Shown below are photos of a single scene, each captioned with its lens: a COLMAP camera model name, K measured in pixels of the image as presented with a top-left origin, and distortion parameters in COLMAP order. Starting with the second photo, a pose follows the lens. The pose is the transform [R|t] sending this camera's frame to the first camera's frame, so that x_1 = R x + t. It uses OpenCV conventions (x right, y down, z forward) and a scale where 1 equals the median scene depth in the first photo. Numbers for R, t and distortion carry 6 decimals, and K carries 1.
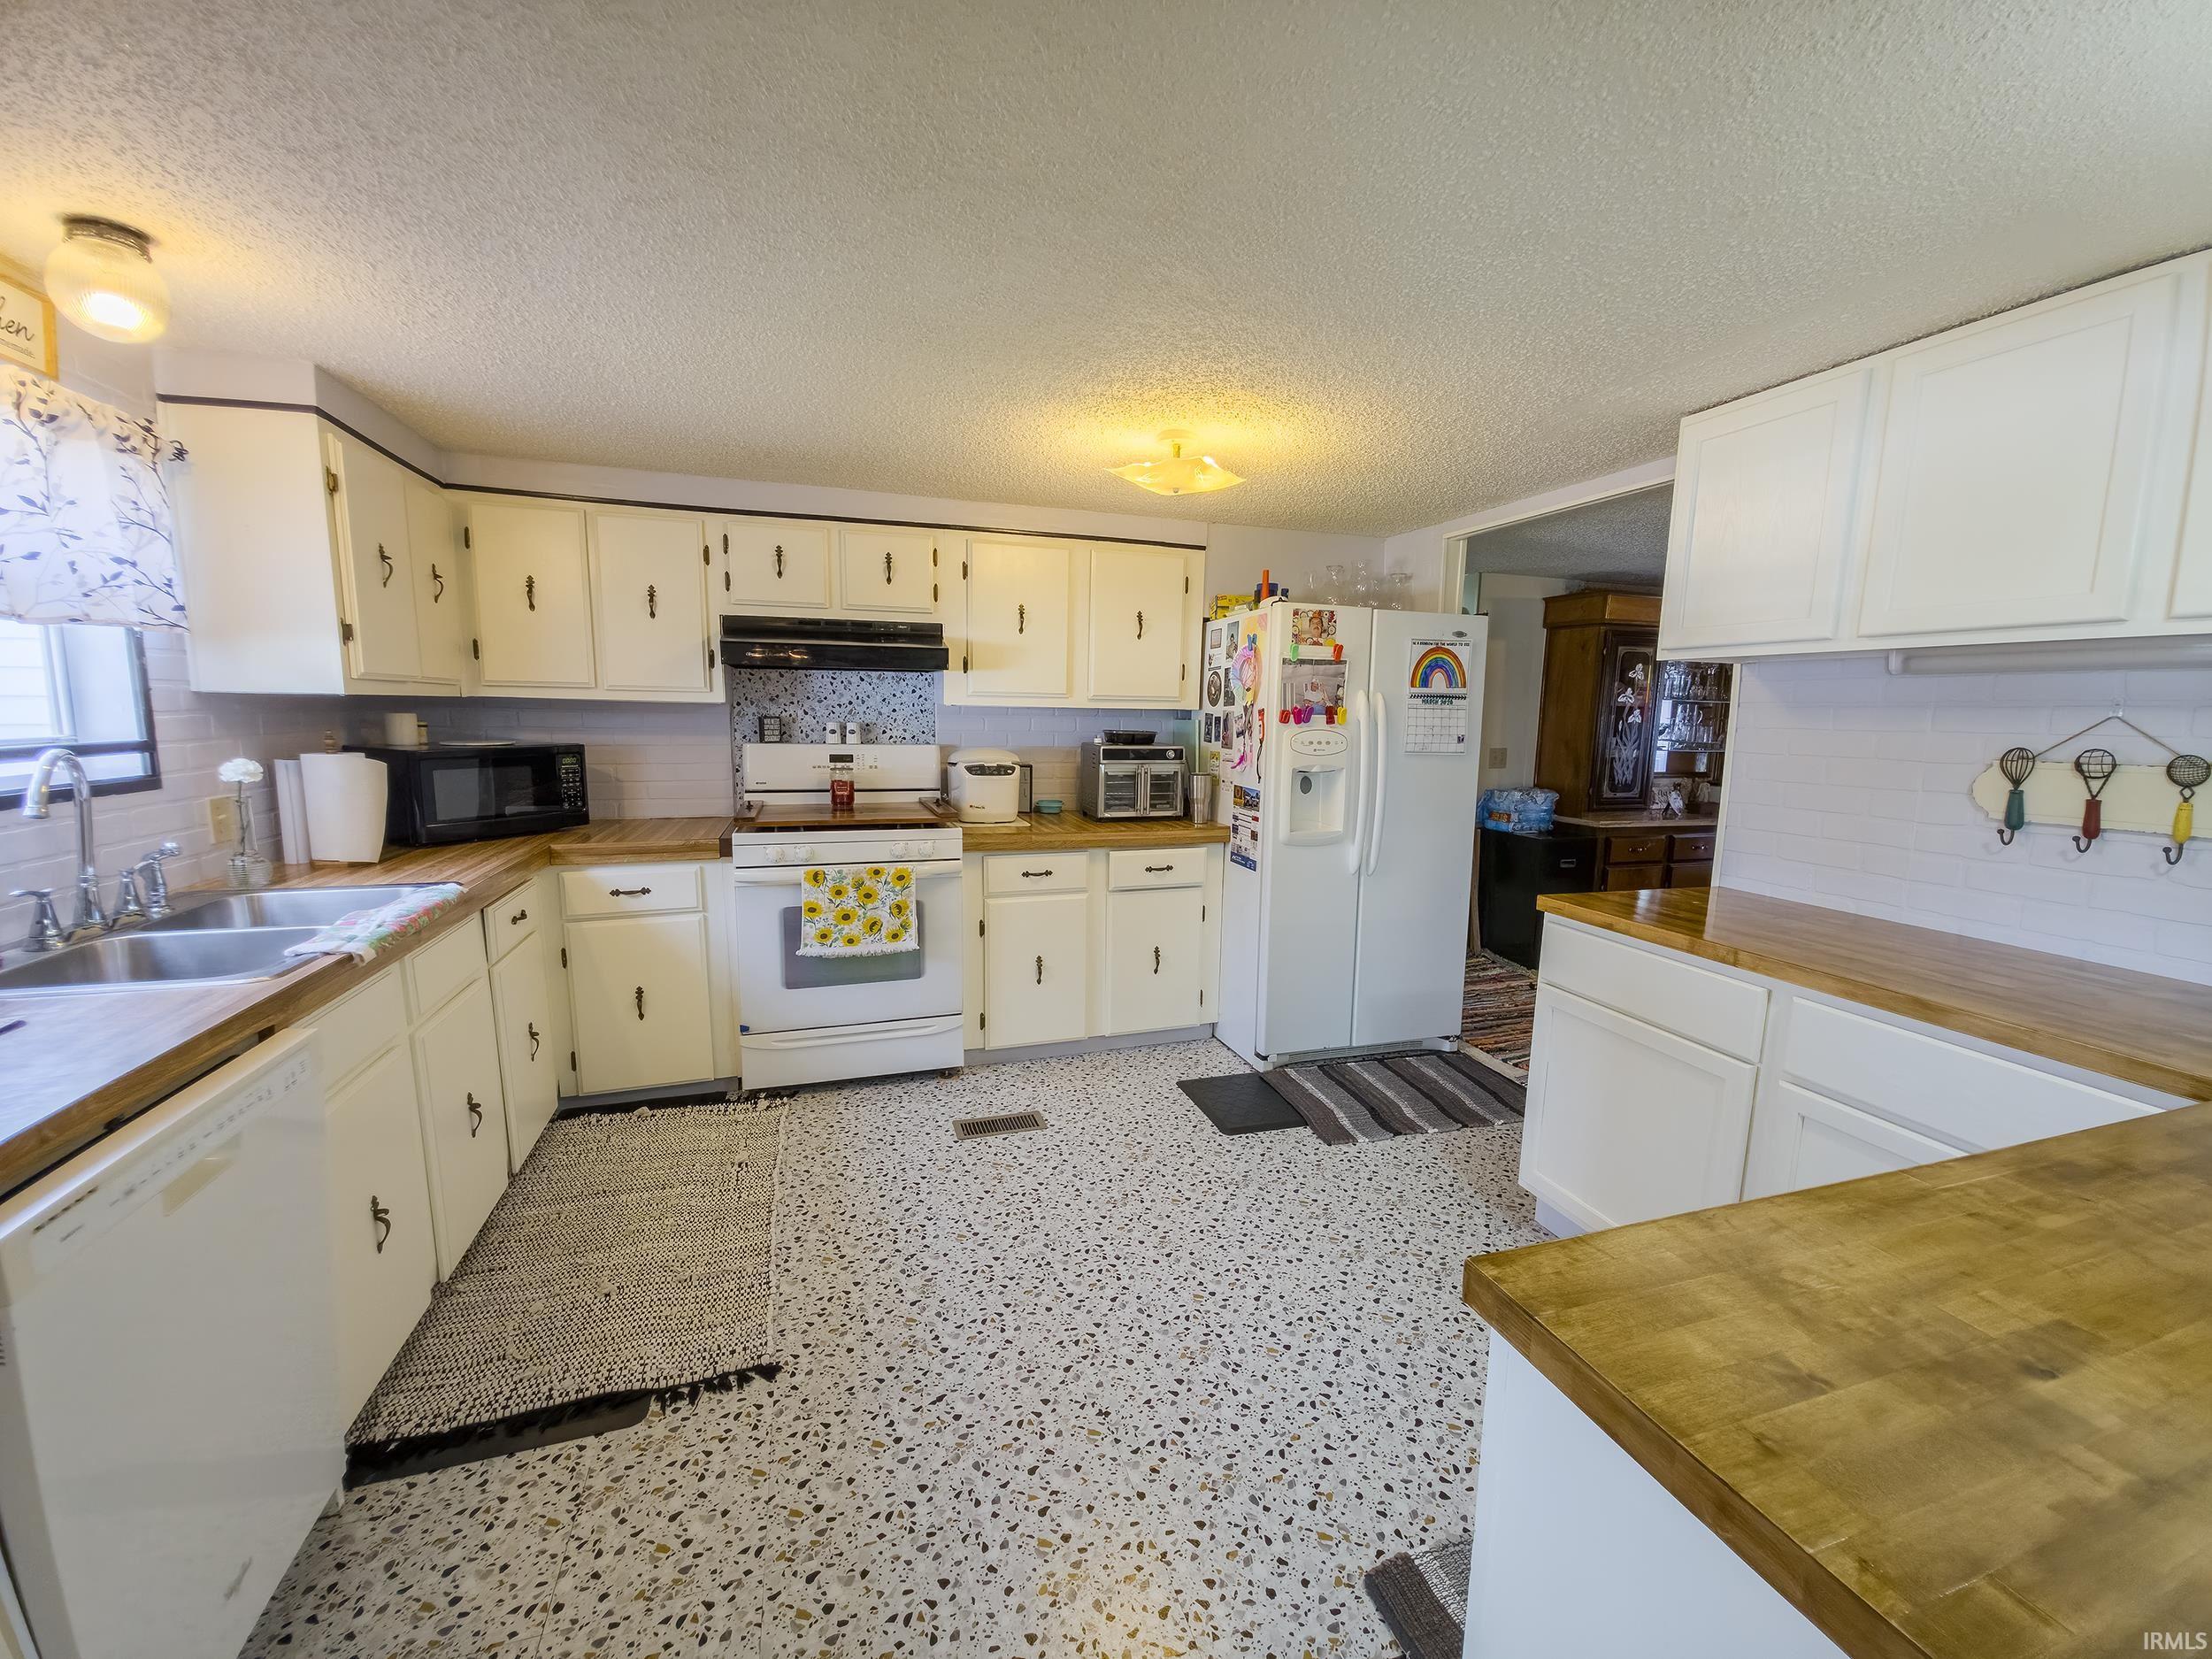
lens RADIAL K [[887.9, 0, 1108.2], [0, 887.9, 829.7], [0, 0, 1]] dist [-0.000629, -0.003155]
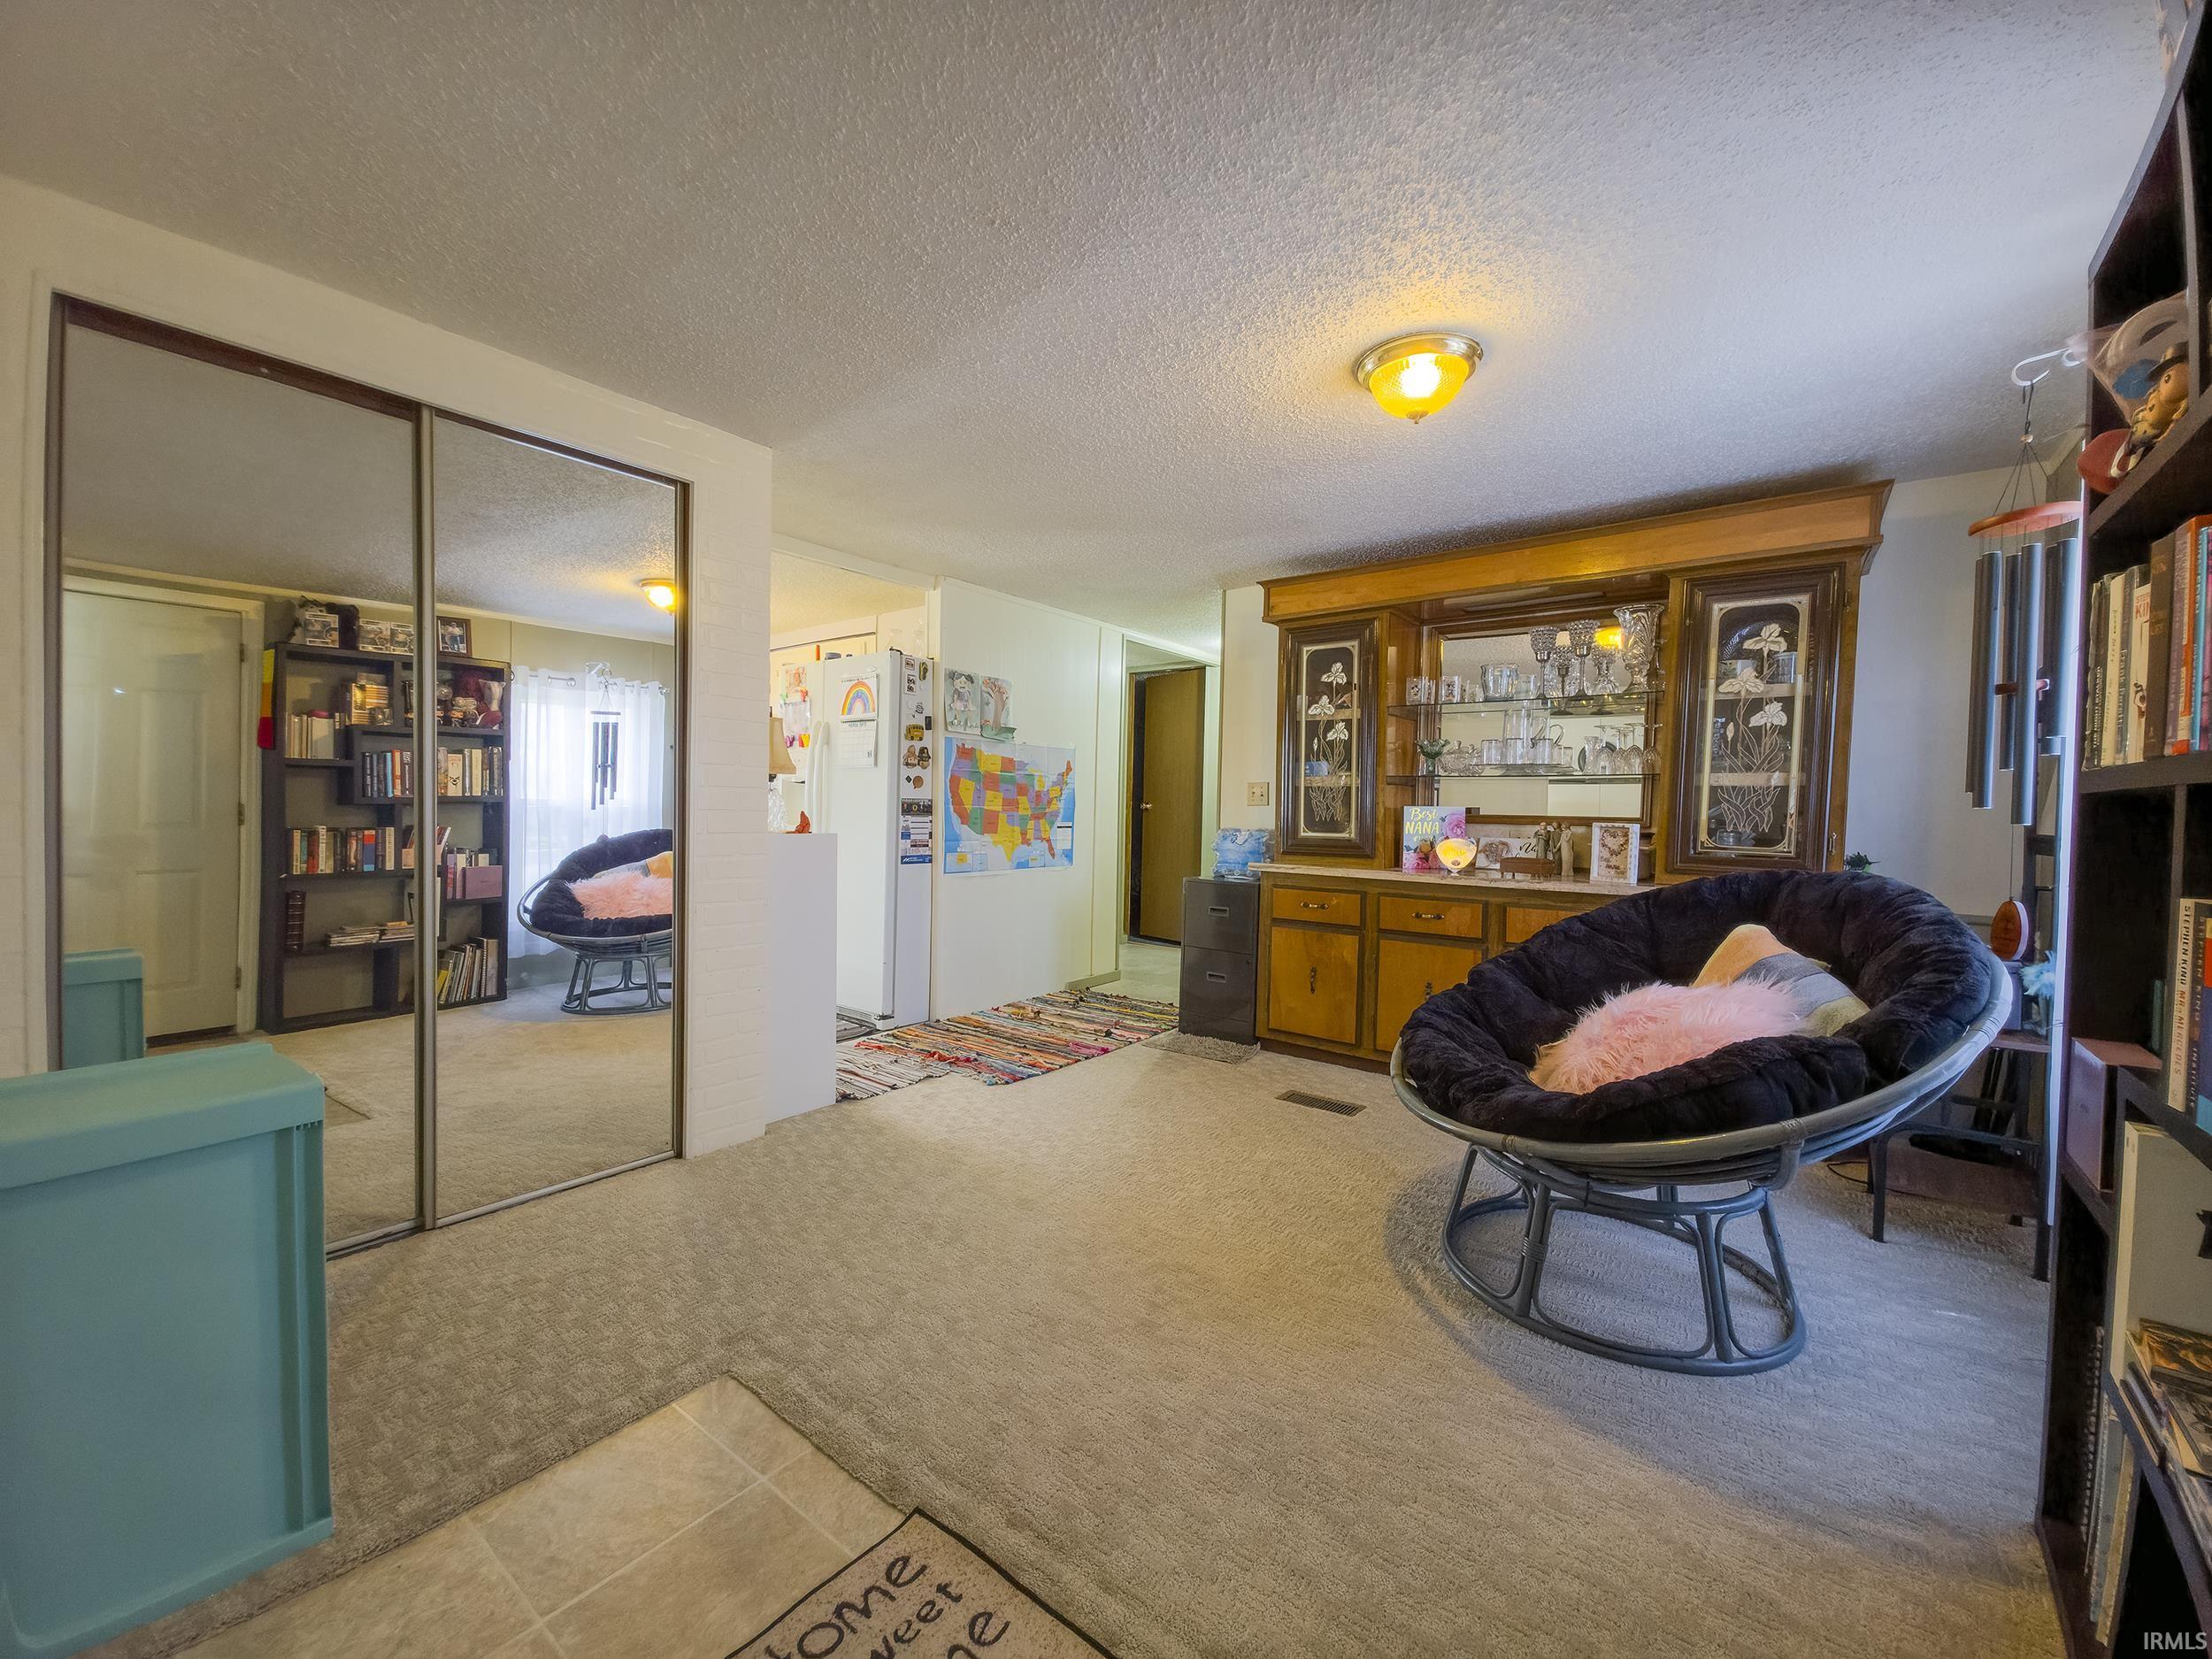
lens RADIAL K [[887.9, 0, 1105.2], [0, 887.9, 834.4], [0, 0, 1]] dist [-0.000629, -0.003155]
pose [[0.548199, 0.012848, -0.836249, 1.132535], [-0.124694, 0.989962, -0.066532, 0.035611], [0.827000, 0.140748, 0.544298, 0.435690]]
